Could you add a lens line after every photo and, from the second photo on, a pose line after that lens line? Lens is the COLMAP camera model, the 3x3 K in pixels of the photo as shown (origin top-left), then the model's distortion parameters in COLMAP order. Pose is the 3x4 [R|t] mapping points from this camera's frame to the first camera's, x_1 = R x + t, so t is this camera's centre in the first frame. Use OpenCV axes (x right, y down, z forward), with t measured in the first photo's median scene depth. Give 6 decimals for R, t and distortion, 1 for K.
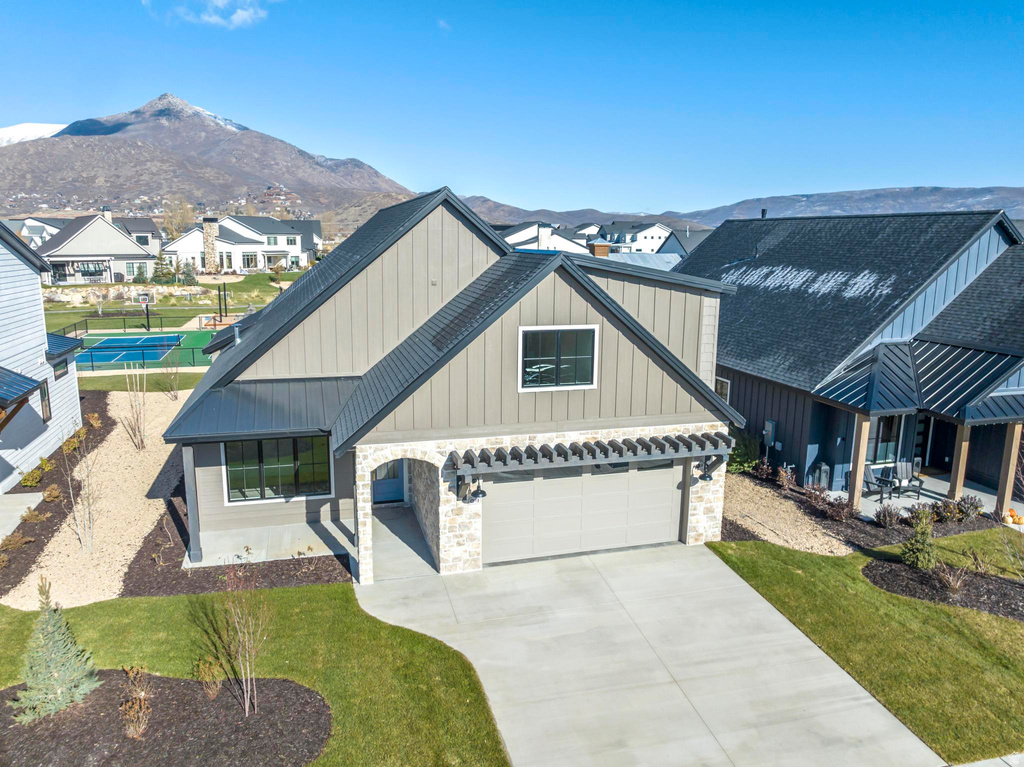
lens RADIAL K [[721.4, 0, 508.2], [0, 721.4, 382.0], [0, 0, 1]] dist [-0.030956, -0.000272]
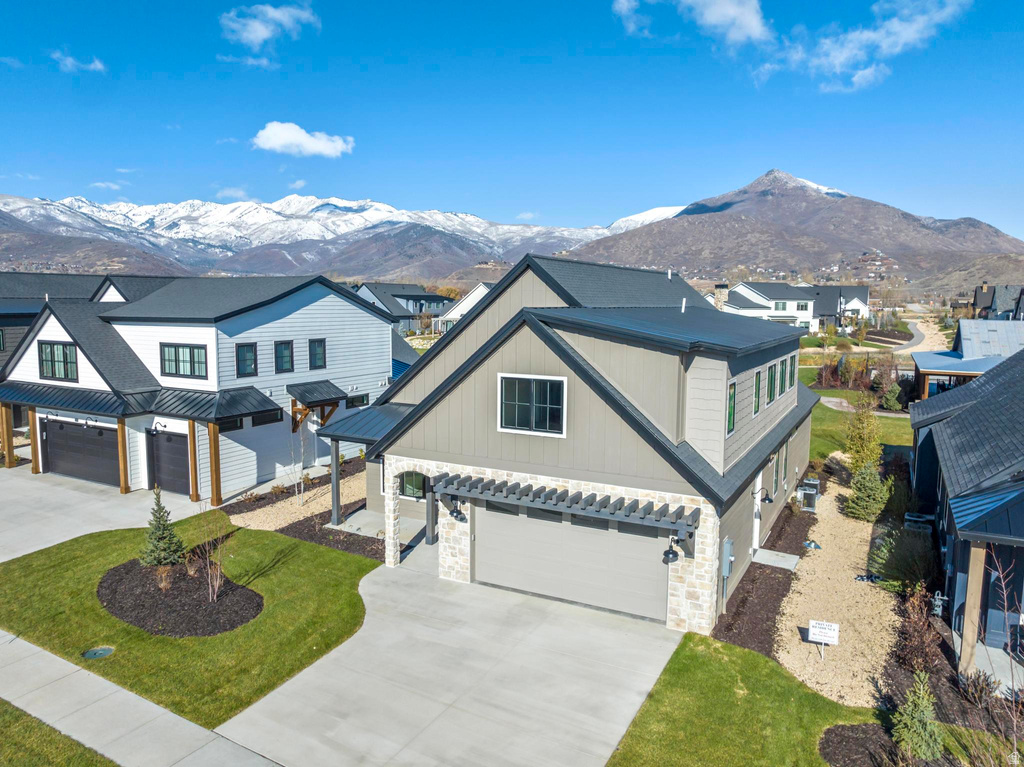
lens RADIAL K [[721.4, 0, 508.2], [0, 721.4, 382.0], [0, 0, 1]] dist [-0.030956, -0.000272]
pose [[0.719386, 0.074822, -0.690569, 0.774287], [-0.136919, 0.989950, -0.035373, -0.023331], [0.680983, 0.119999, 0.722401, 0.183484]]
